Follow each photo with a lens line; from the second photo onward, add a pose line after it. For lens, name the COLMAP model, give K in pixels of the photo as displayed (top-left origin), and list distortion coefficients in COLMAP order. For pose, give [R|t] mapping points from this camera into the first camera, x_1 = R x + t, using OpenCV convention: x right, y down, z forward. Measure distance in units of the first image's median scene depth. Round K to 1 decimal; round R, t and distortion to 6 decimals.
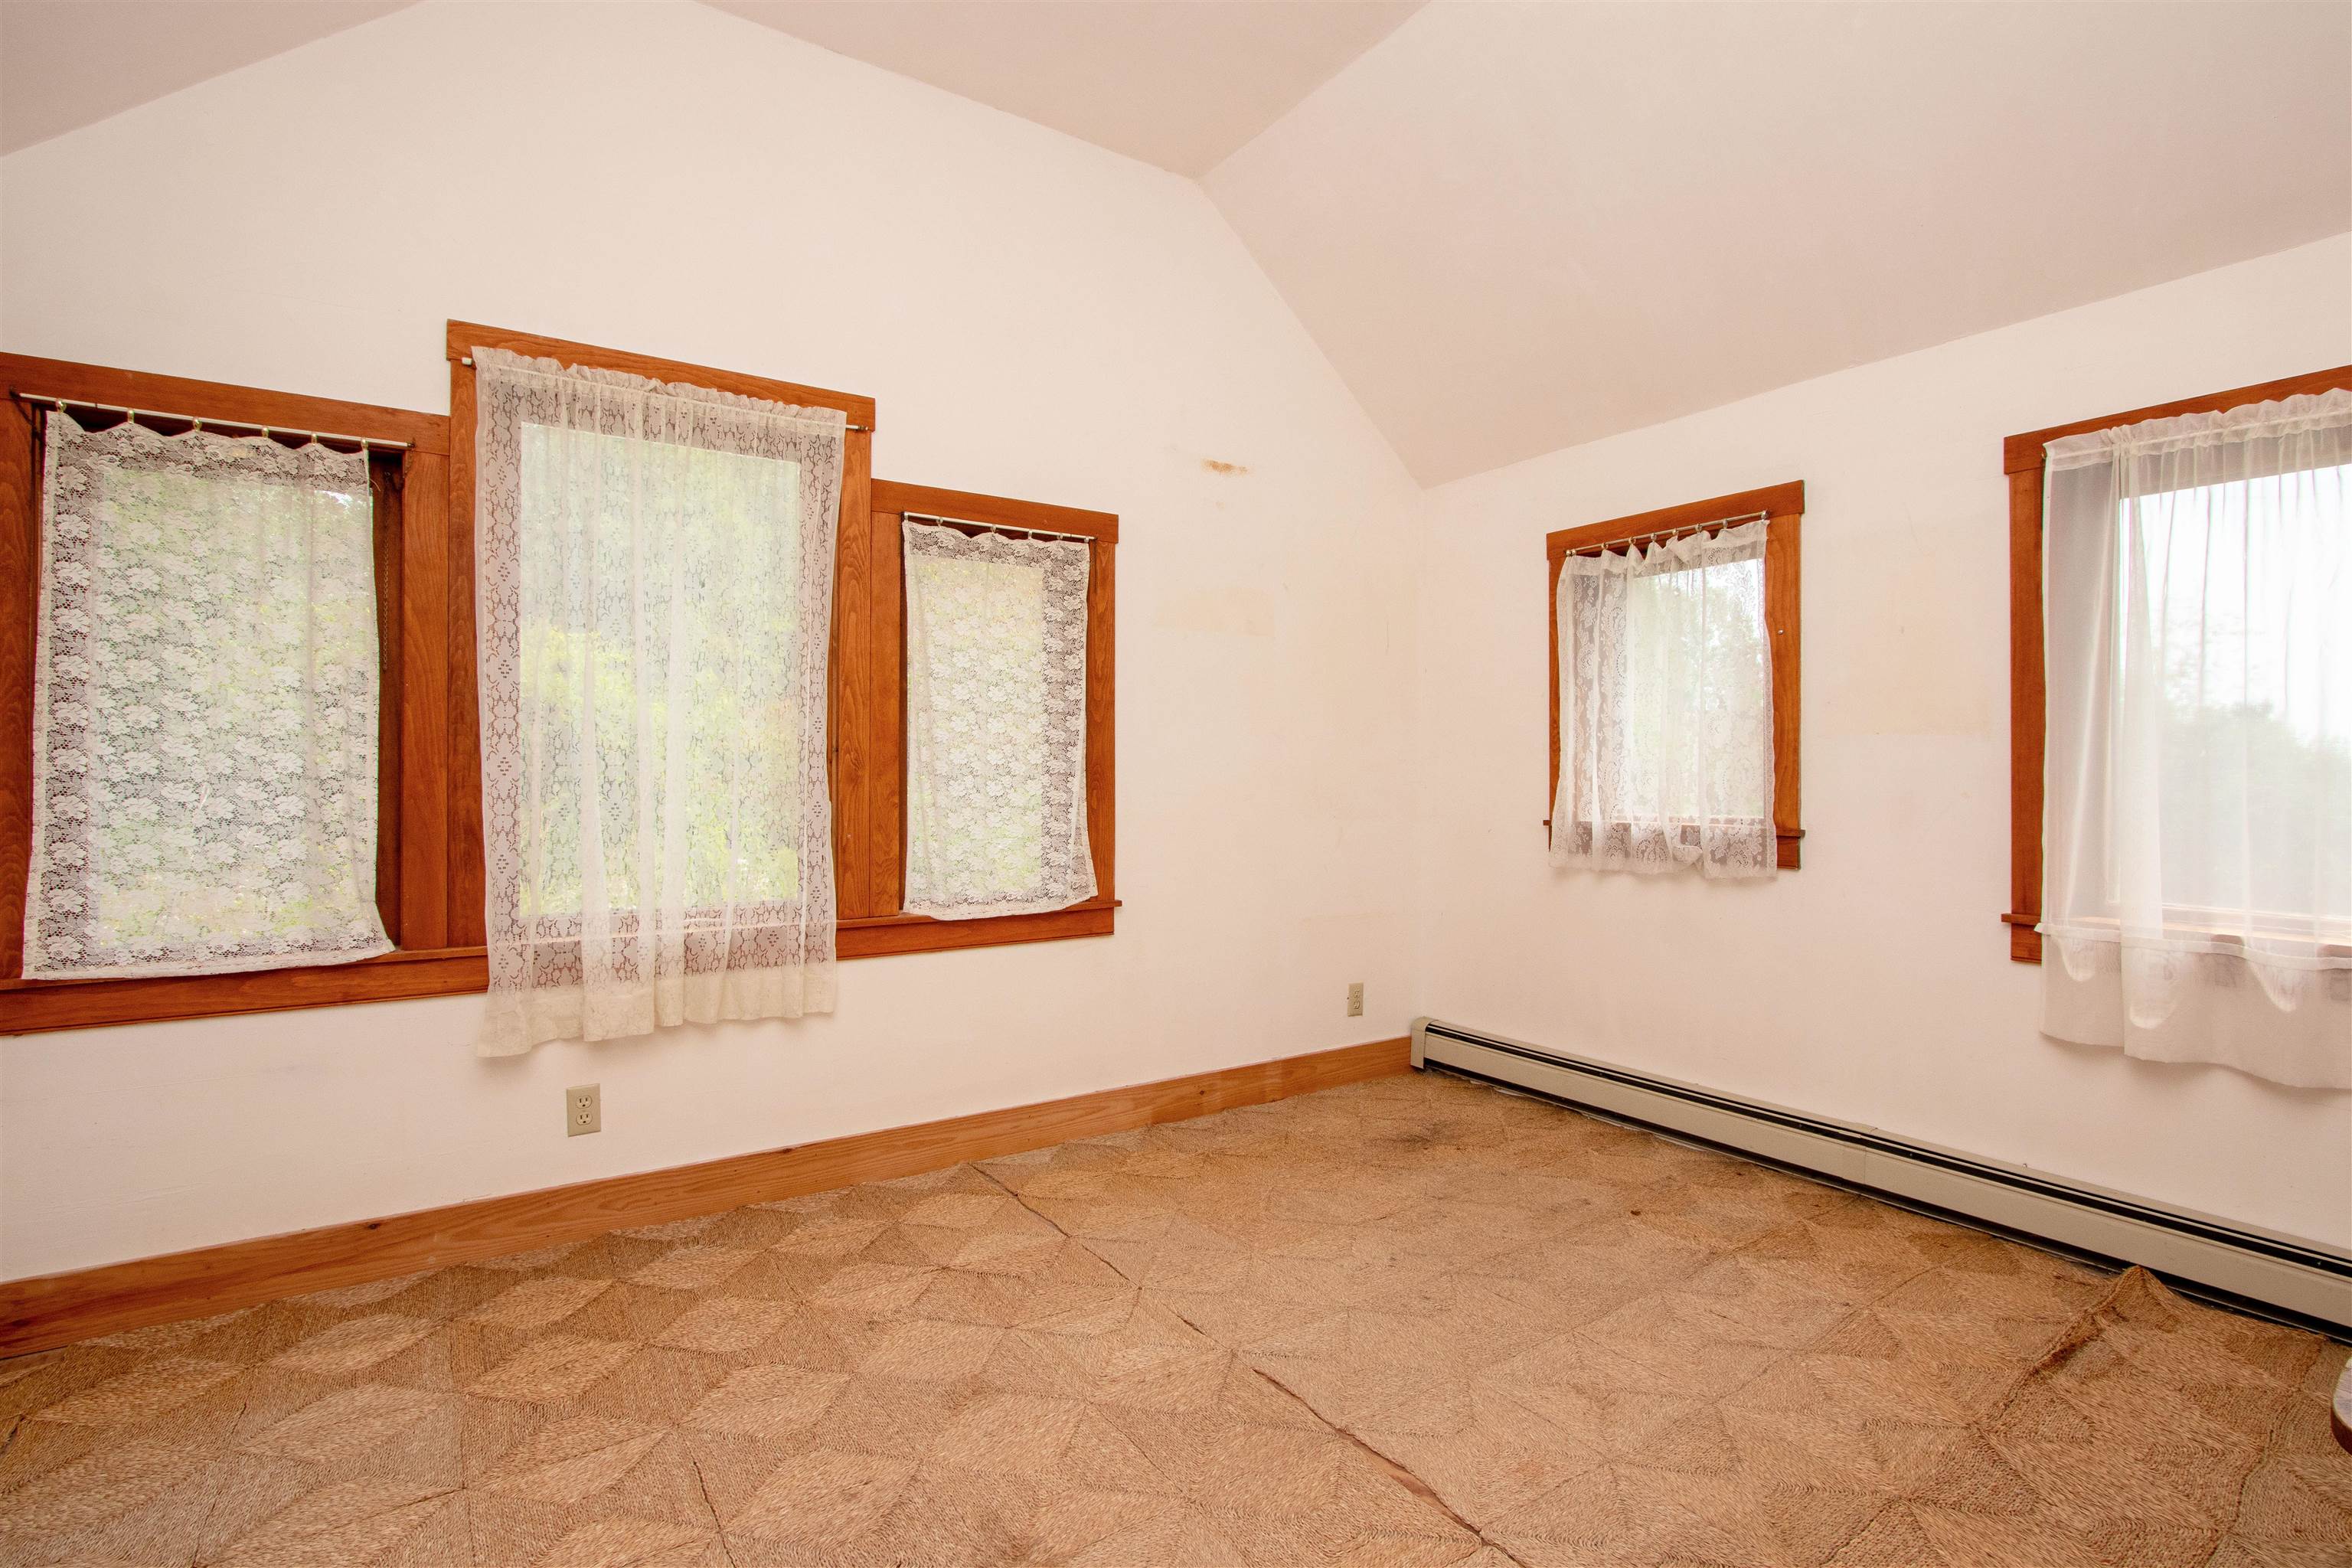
lens RADIAL K [[1095.7, 0, 1164.9], [0, 1095.7, 766.3], [0, 0, 1]] dist [-0.014167, 0.000859]
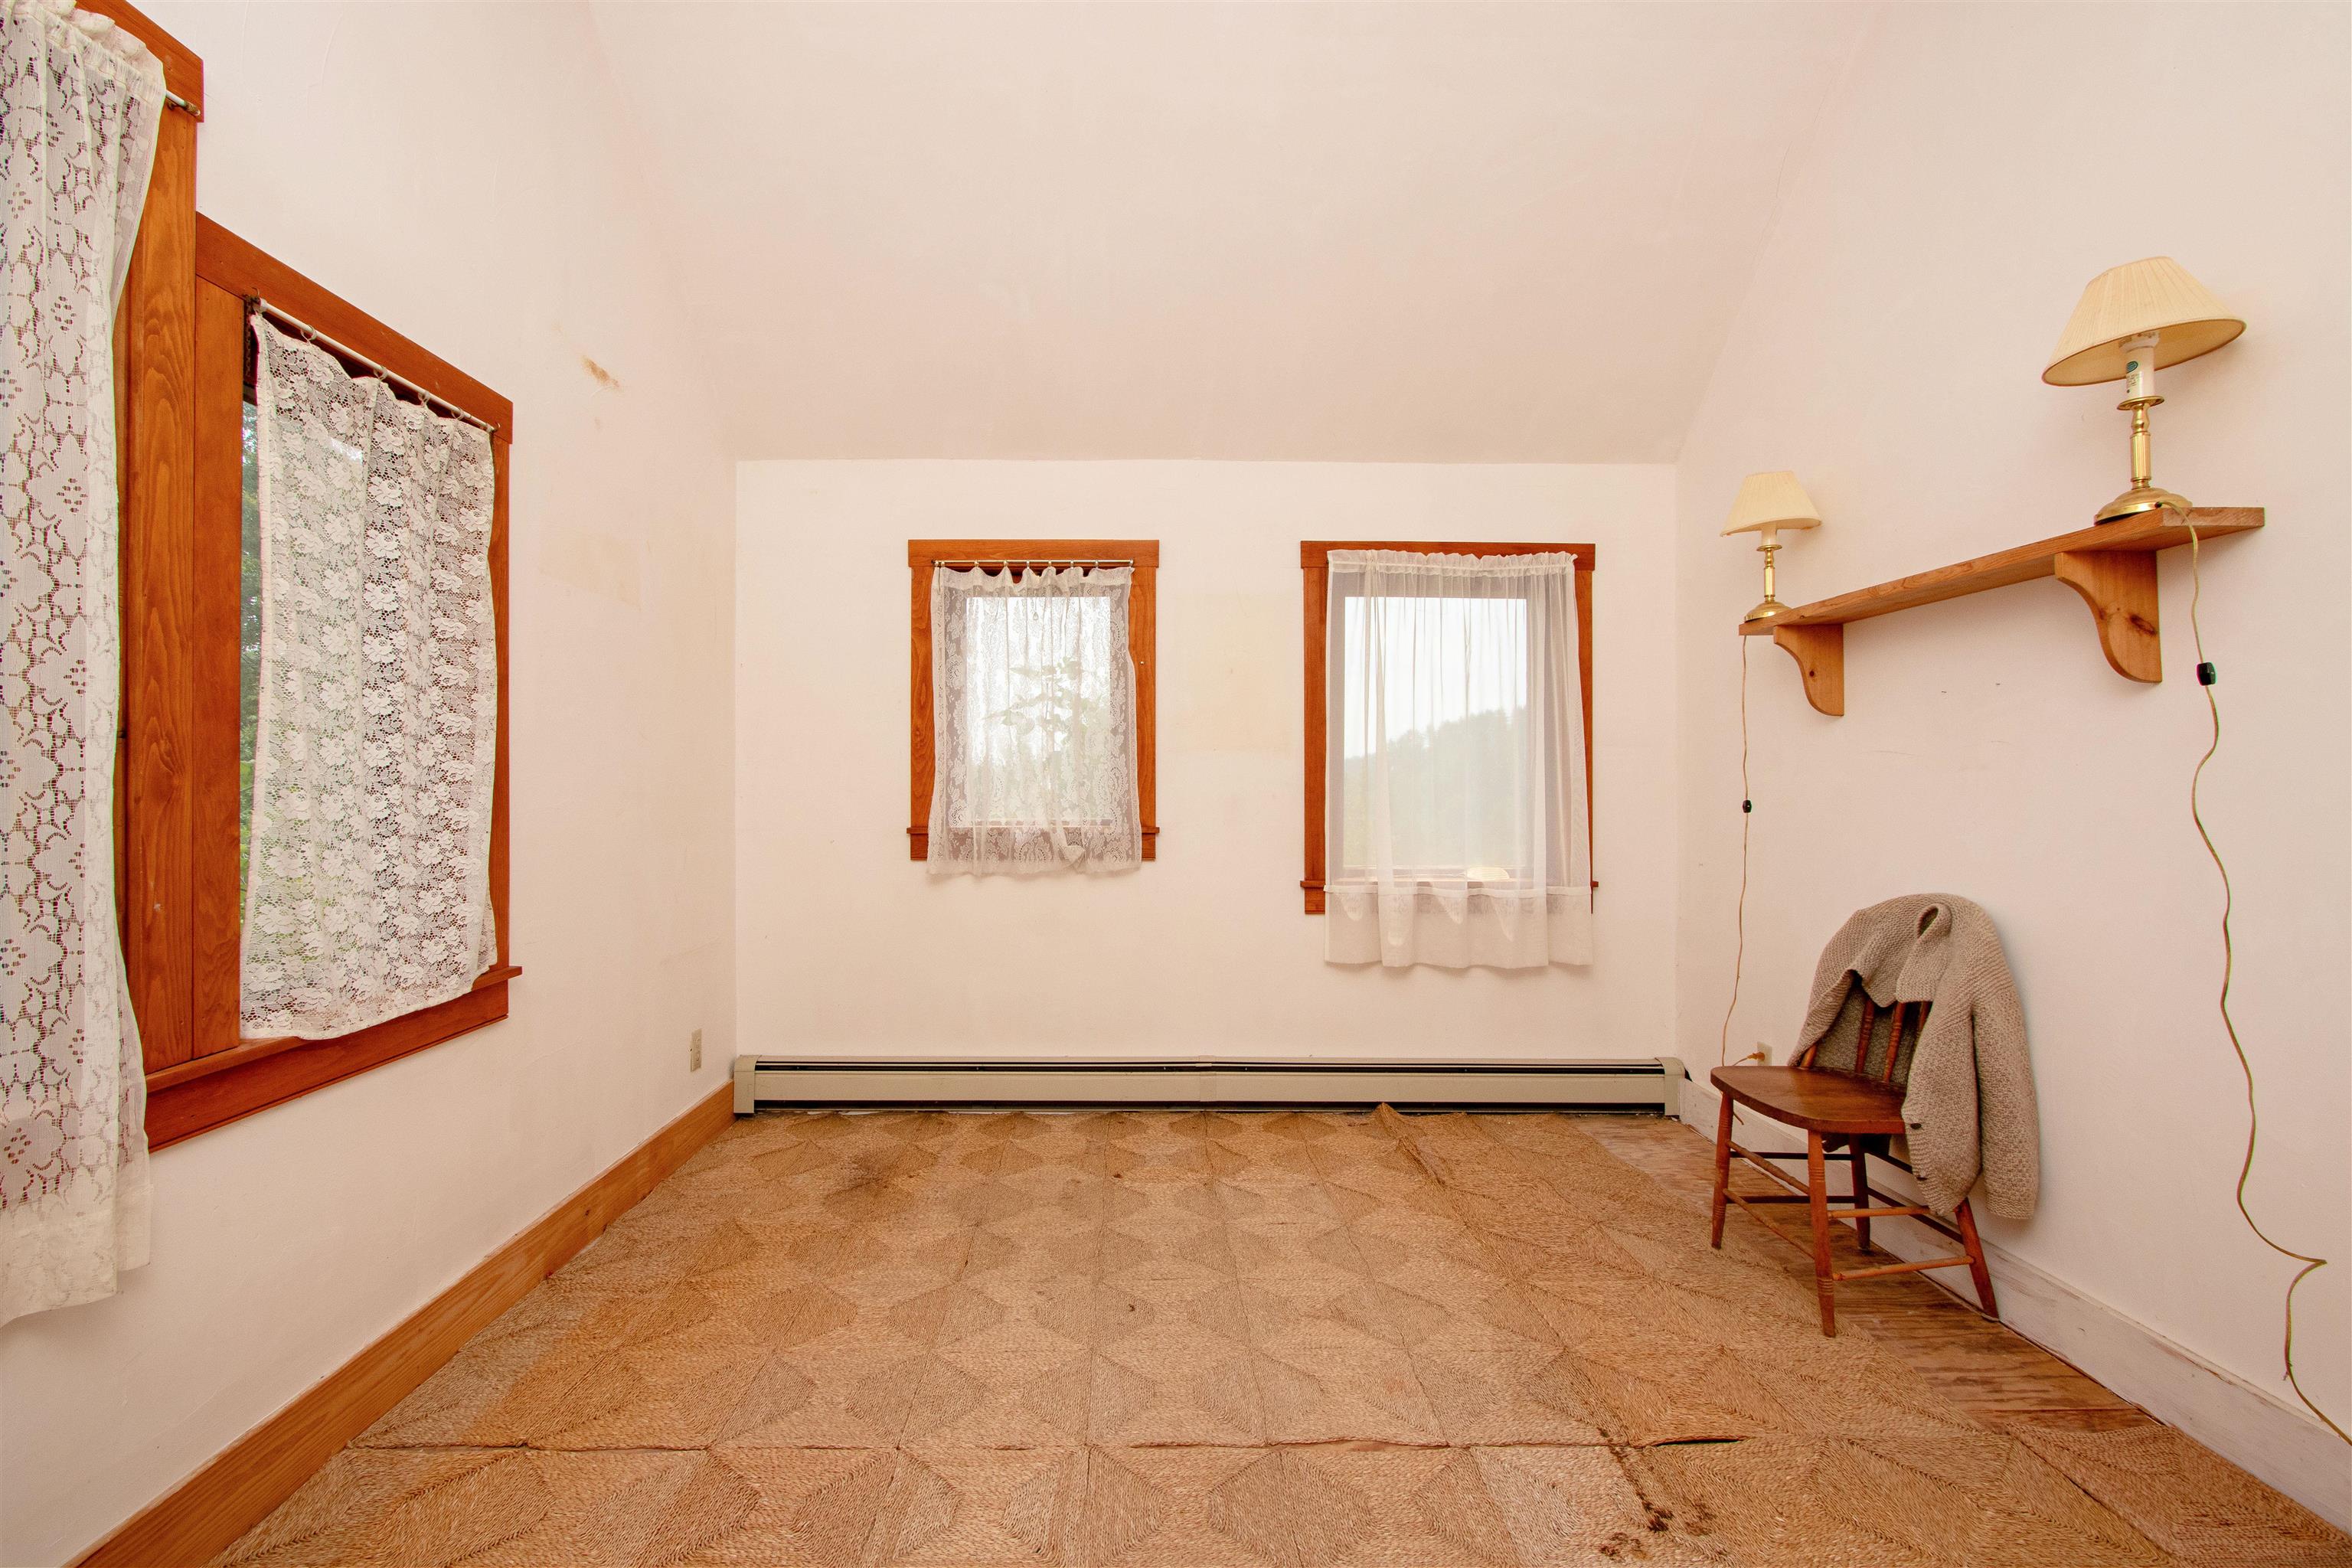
lens RADIAL K [[1092.5, 0, 1127.9], [0, 1092.5, 784.1], [0, 0, 1]] dist [-0.014244, 0.000328]
pose [[0.552249, -0.003153, 0.833673, -0.452313], [-0.004490, 0.999967, 0.006757, 0.001944], [-0.833667, -0.007475, 0.552217, 0.350156]]
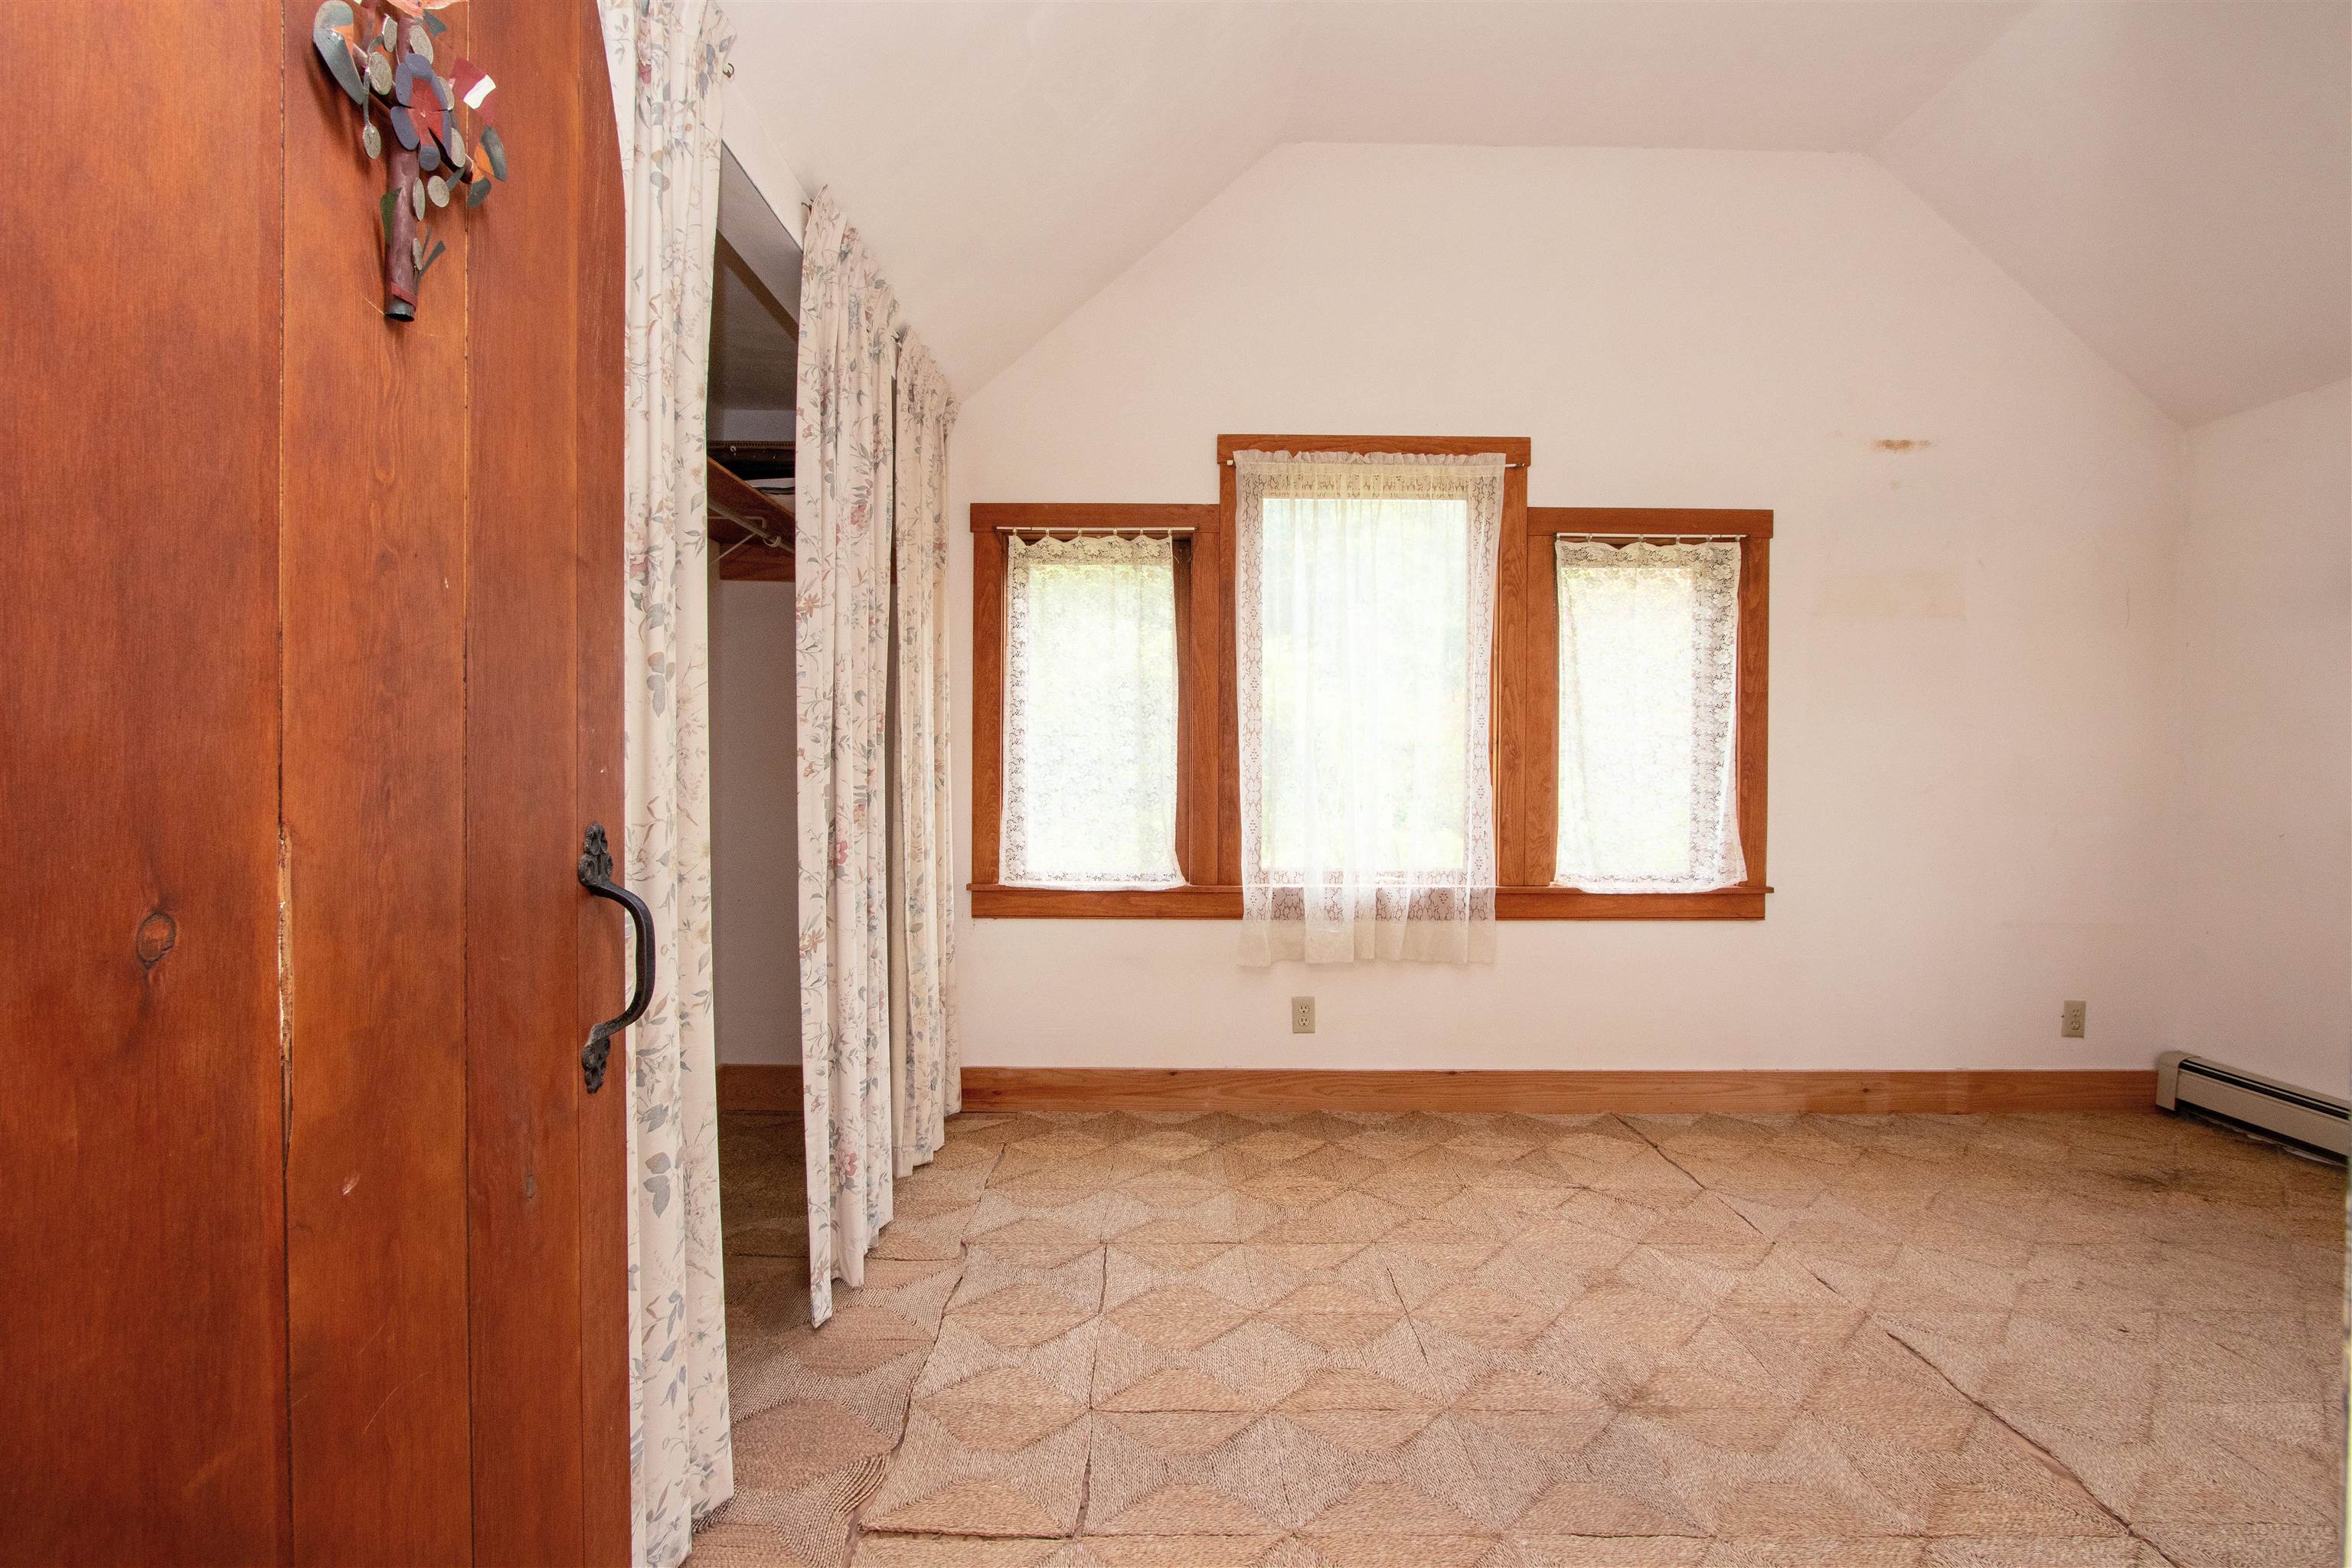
lens RADIAL K [[1063.1, 0, 1179.1], [0, 1063.1, 770.0], [0, 0, 1]] dist [-0.018044, 0.000776]
pose [[0.836590, 0.009758, -0.547742, 0.040644], [-0.001838, 0.999886, 0.015005, -0.001459], [0.547826, -0.011546, 0.836512, -0.145535]]
